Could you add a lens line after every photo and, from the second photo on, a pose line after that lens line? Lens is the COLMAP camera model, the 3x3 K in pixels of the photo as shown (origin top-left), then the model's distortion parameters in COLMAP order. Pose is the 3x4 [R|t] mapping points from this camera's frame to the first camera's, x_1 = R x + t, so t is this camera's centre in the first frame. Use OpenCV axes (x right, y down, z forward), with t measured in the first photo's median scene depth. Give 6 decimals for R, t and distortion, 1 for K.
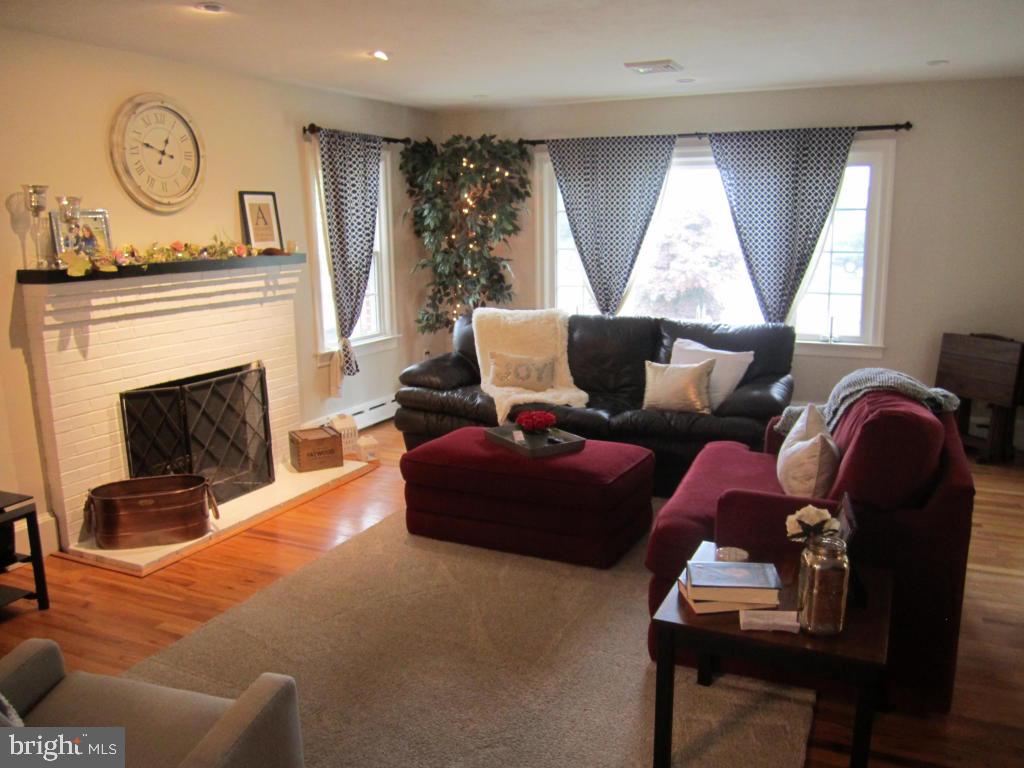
lens RADIAL K [[835.1, 0, 514.7], [0, 835.1, 379.7], [0, 0, 1]] dist [-0.077464, 0.035999]
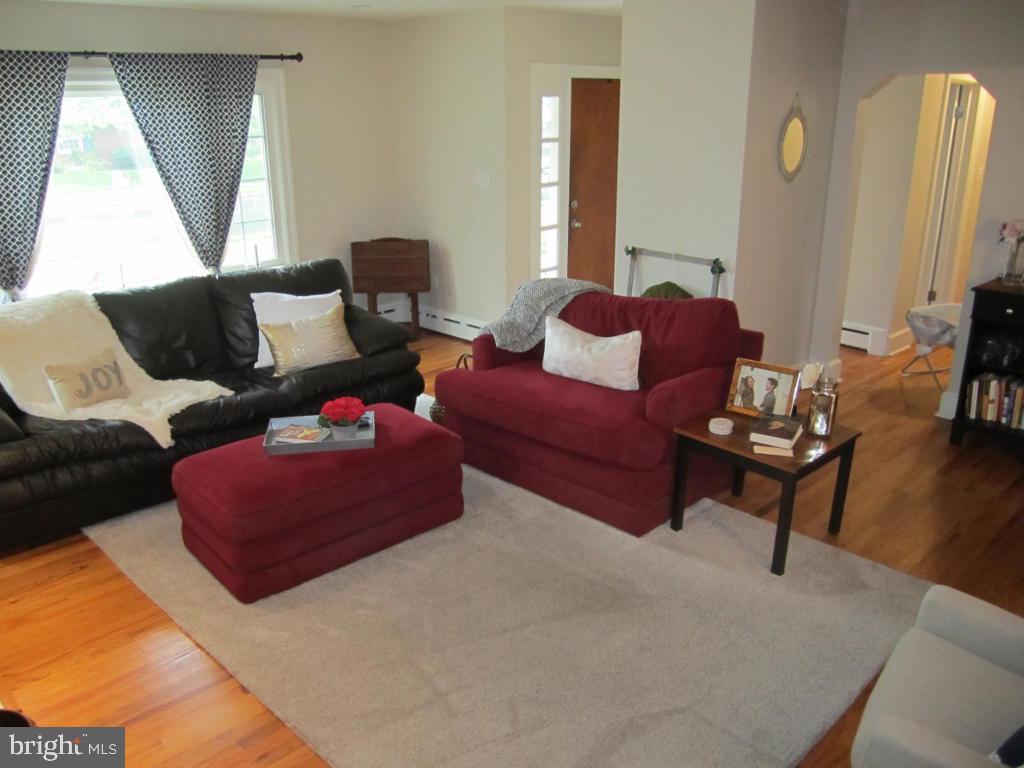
lens RADIAL K [[835.1, 0, 514.7], [0, 835.1, 379.7], [0, 0, 1]] dist [-0.077464, 0.035999]
pose [[0.320591, -0.295599, 0.899913, -0.560788], [0.184756, 0.951326, 0.246668, -0.130148], [-0.929024, 0.087185, 0.359600, 0.412341]]
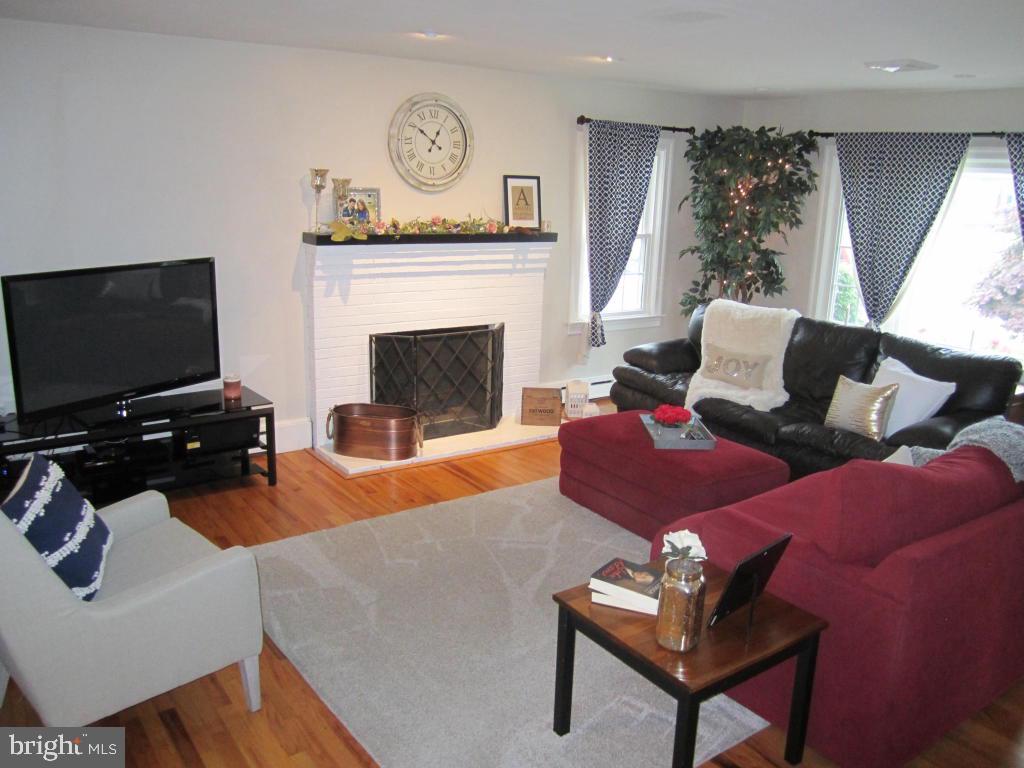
lens RADIAL K [[835.1, 0, 514.7], [0, 835.1, 379.7], [0, 0, 1]] dist [-0.077464, 0.035999]
pose [[0.872605, 0.157958, -0.462179, 0.257112], [-0.137796, 0.987439, 0.077313, -0.036950], [0.468585, -0.003778, 0.883410, -0.021802]]
